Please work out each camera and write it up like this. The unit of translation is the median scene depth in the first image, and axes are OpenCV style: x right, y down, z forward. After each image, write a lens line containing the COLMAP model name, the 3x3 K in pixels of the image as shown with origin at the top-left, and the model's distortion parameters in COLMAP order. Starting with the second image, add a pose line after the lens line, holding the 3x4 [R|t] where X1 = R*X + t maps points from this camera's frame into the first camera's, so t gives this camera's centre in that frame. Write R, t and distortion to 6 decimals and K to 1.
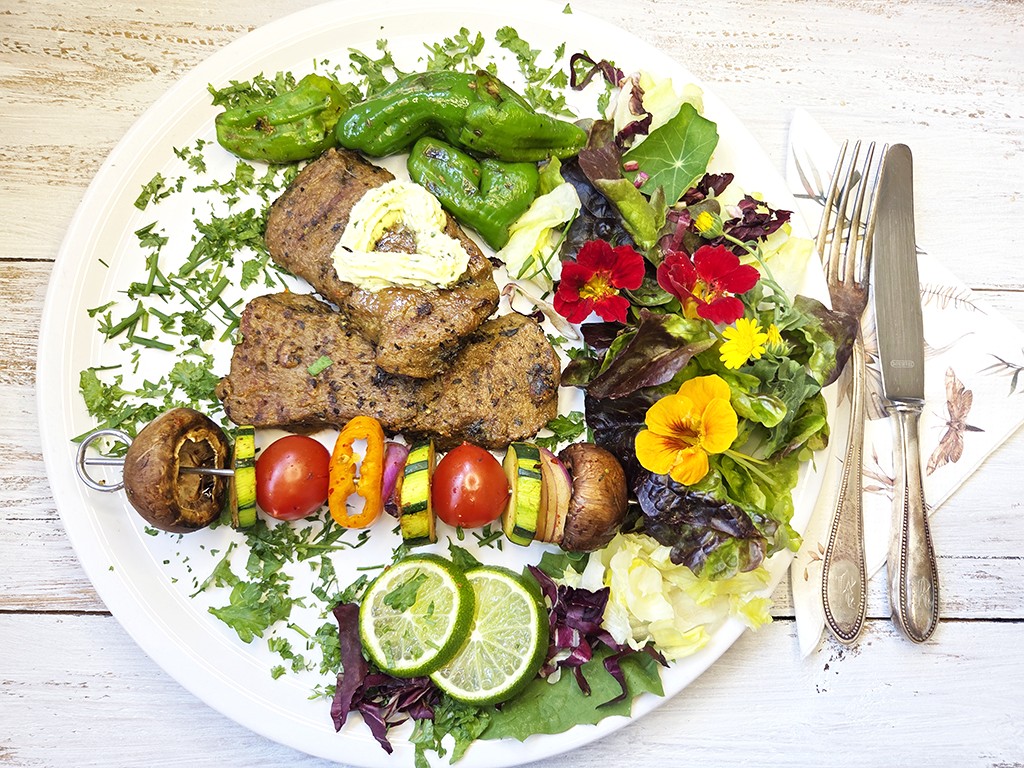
lens RADIAL K [[682.8, 0, 513.1], [0, 682.8, 384.3], [0, 0, 1]] dist [0.003058, -0.001952]
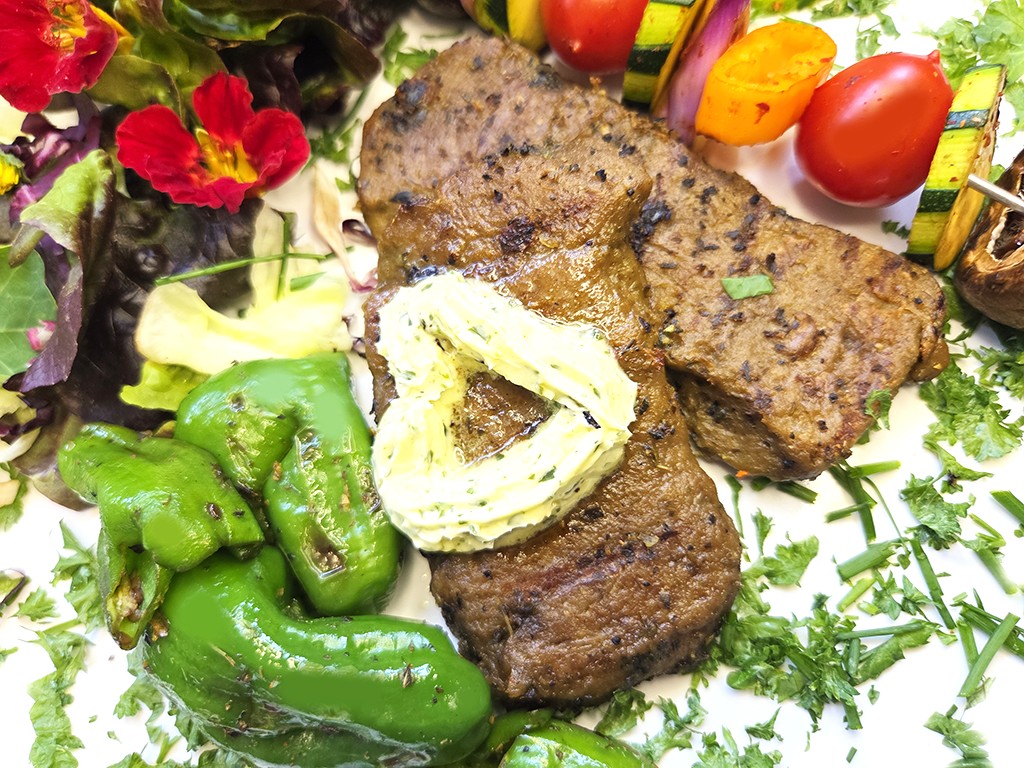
lens RADIAL K [[719.7, 0, 513.7], [0, 719.7, 384.4], [0, 0, 1]] dist [-0.021022, 0.001102]
pose [[-0.858297, -0.489203, 0.154941, -0.235888], [0.511817, -0.794321, 0.327257, -0.332417], [-0.037022, 0.360185, 0.932146, 0.495179]]
